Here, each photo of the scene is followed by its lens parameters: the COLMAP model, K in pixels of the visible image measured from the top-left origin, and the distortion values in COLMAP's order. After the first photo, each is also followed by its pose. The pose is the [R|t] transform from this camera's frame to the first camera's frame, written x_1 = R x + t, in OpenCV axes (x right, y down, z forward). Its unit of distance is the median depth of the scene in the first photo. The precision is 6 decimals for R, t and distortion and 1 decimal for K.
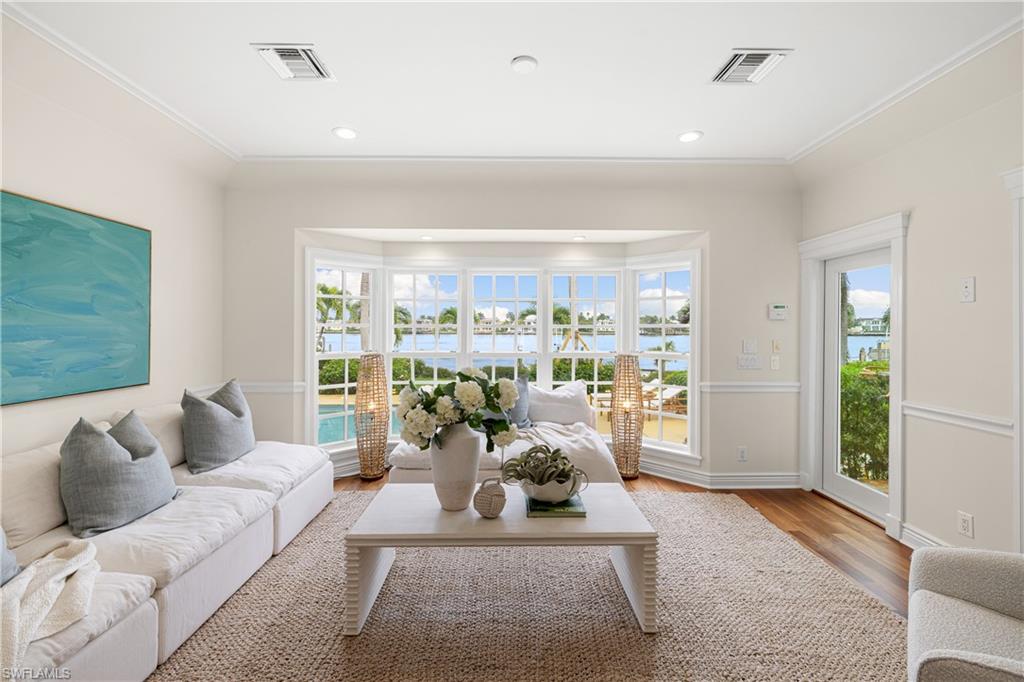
lens RADIAL K [[431.6, 0, 510.4], [0, 431.6, 332.6], [0, 0, 1]] dist [0.002014, -0.000109]
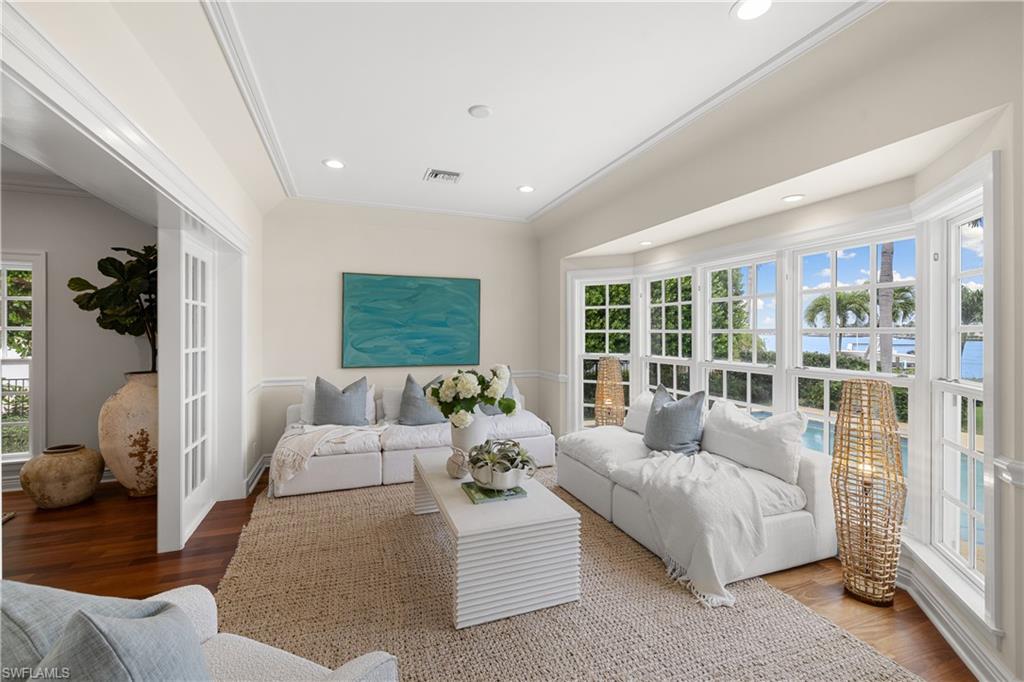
lens RADIAL K [[431.6, 0, 510.4], [0, 431.6, 332.6], [0, 0, 1]] dist [0.002014, -0.000109]
pose [[0.333899, -0.001829, -0.942607, 0.925930], [-0.010351, 0.999931, -0.005607, -0.005701], [0.942552, 0.011629, 0.333856, 0.534100]]
